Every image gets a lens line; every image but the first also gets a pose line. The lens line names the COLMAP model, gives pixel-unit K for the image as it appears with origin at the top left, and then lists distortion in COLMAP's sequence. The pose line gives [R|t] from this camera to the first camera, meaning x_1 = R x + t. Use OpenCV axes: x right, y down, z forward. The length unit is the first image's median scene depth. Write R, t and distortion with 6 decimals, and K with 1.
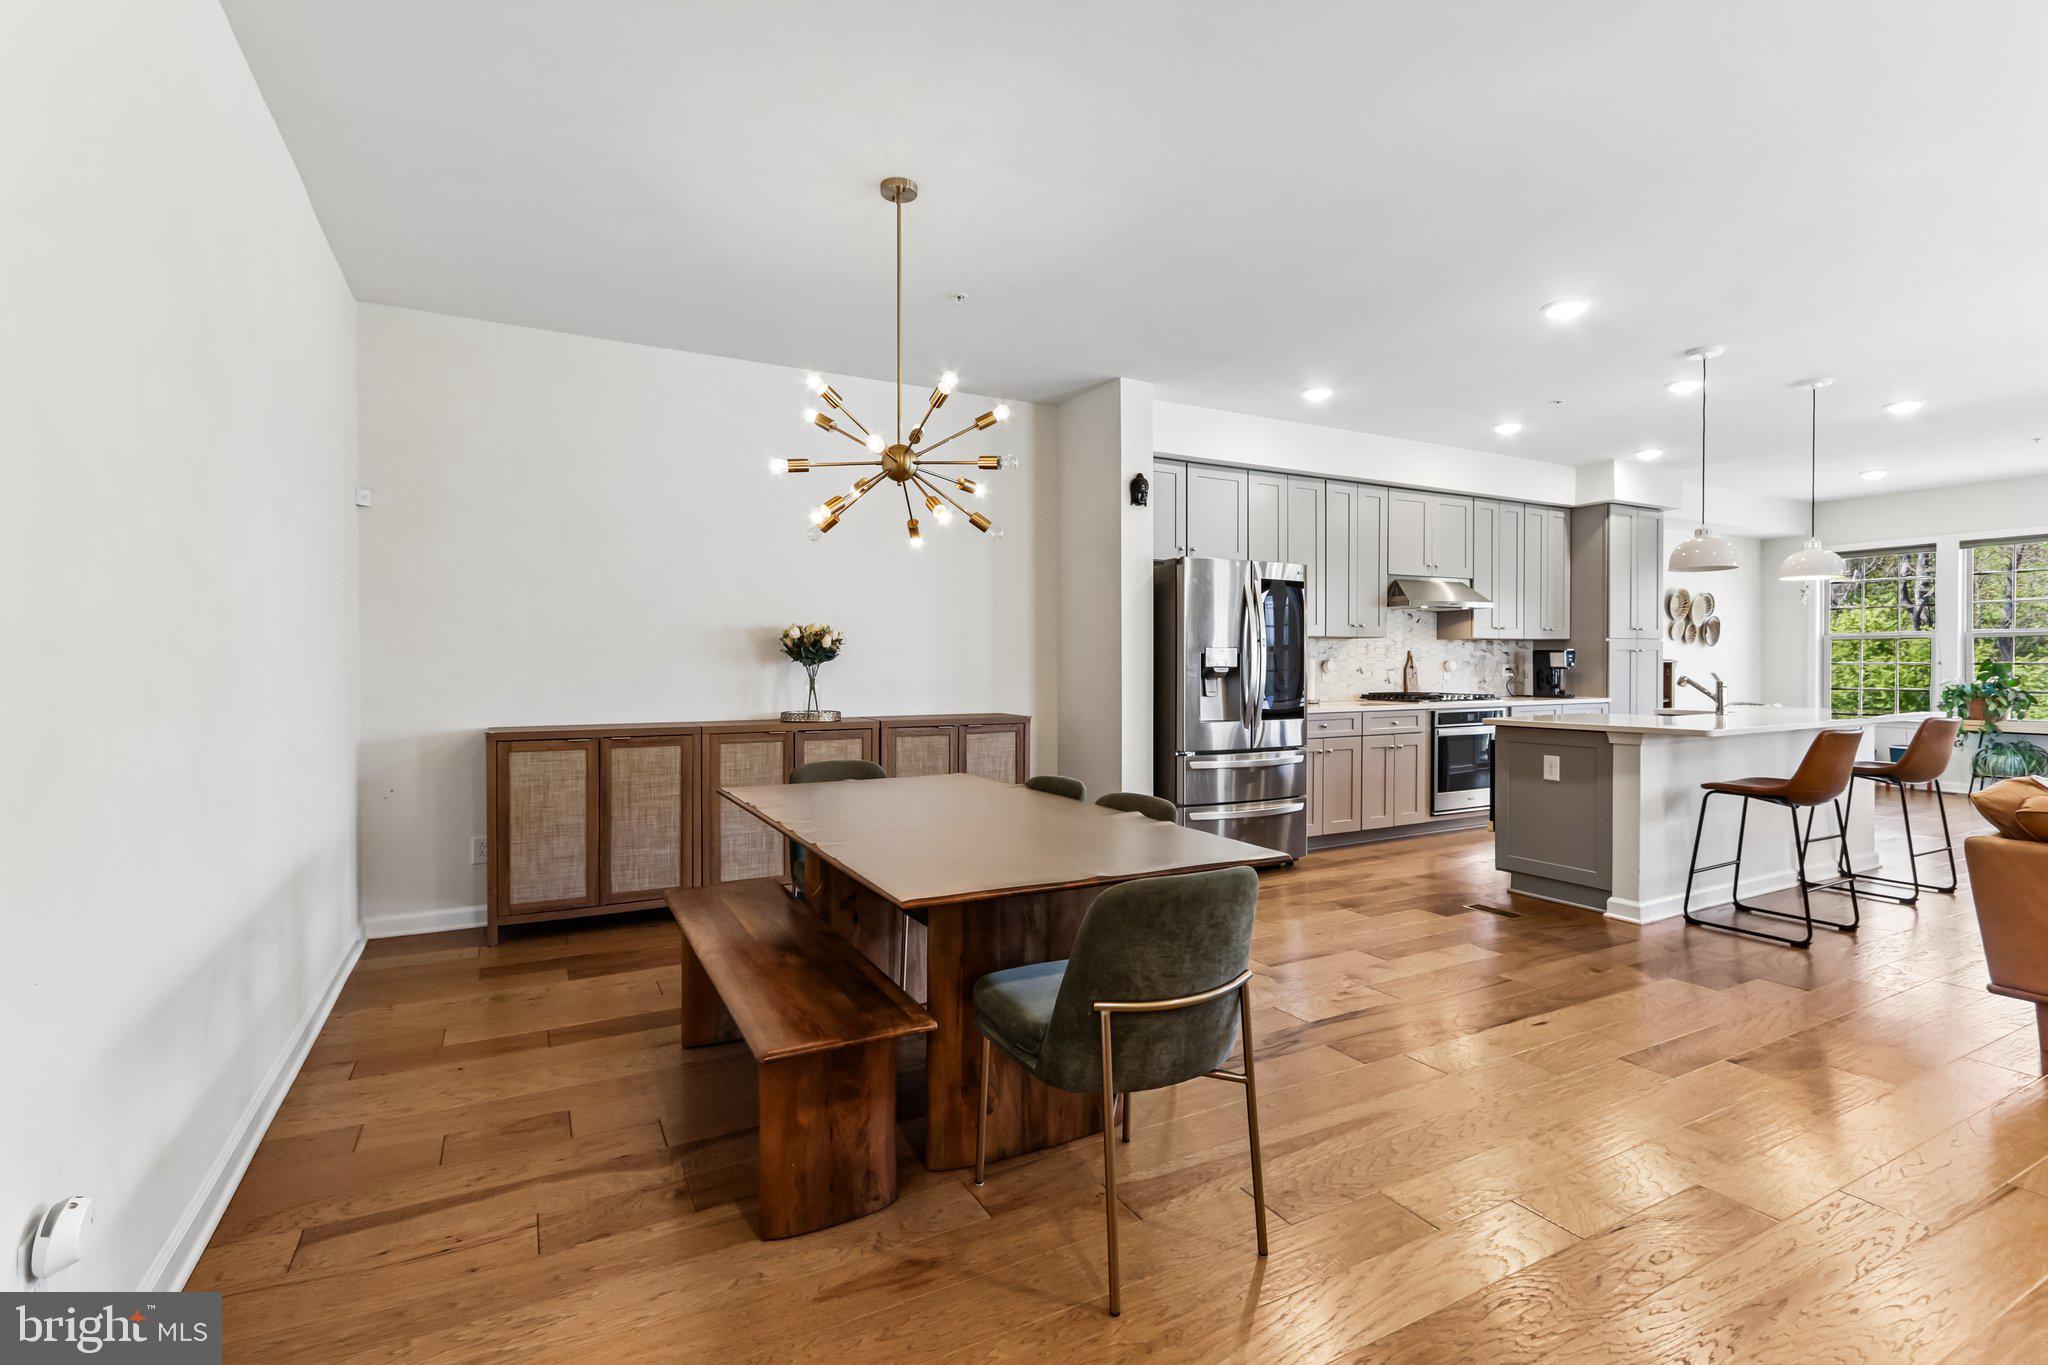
lens RADIAL K [[950.7, 0, 1013.1], [0, 950.7, 673.9], [0, 0, 1]] dist [-0.000249, 0.000160]
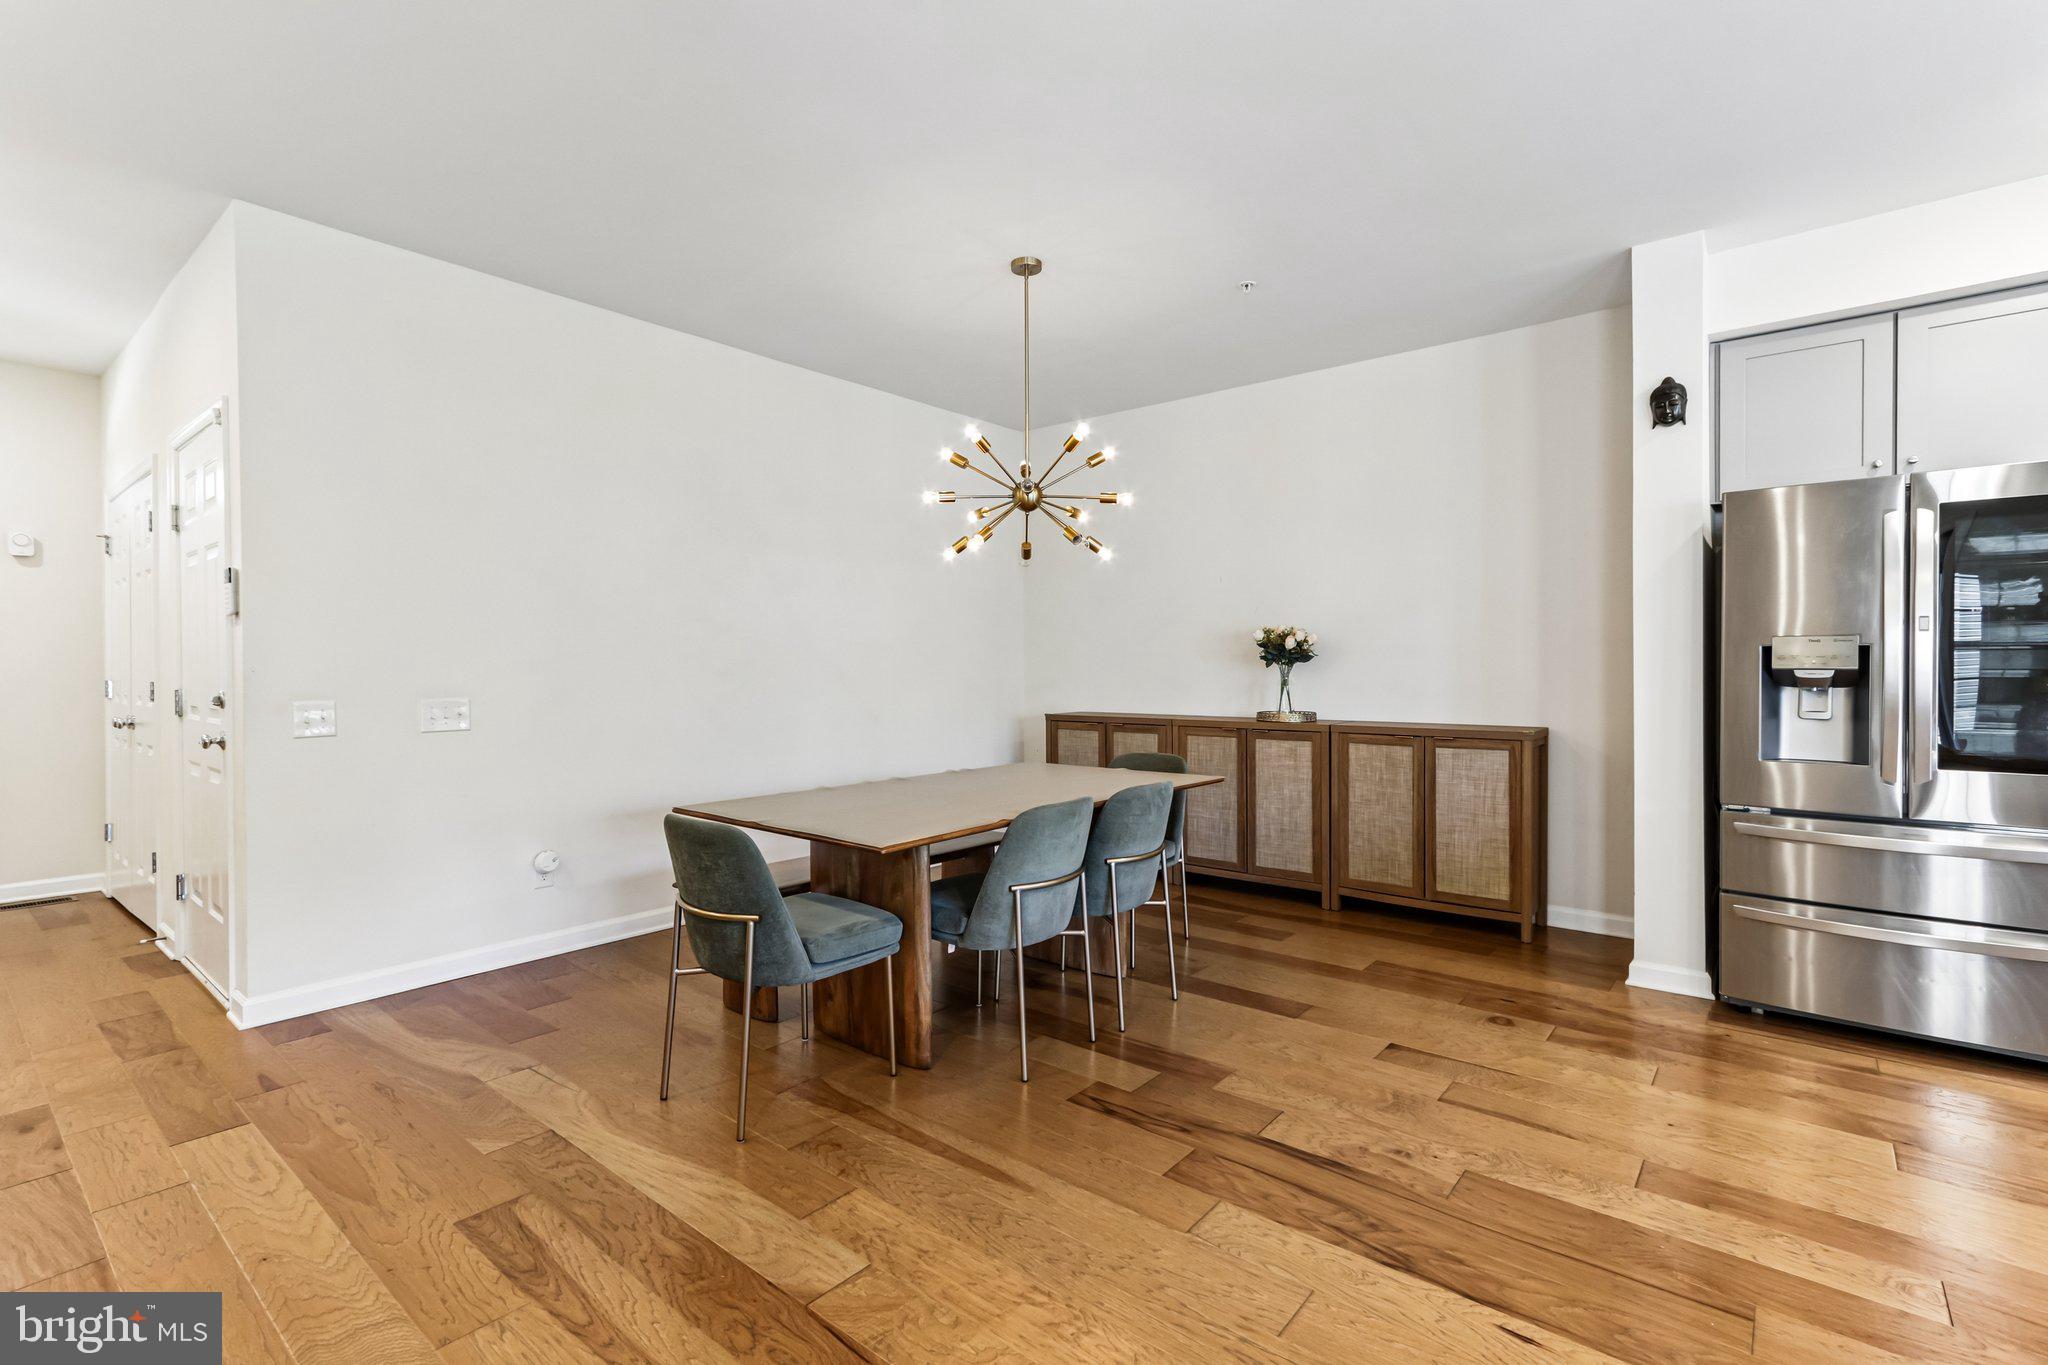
lens RADIAL K [[950.7, 0, 1013.1], [0, 950.7, 673.9], [0, 0, 1]] dist [-0.000249, 0.000160]
pose [[0.361068, 0.006591, -0.932516, 0.633371], [-0.007000, 0.999966, 0.004358, -0.003767], [0.932513, 0.004954, 0.361102, 0.359669]]
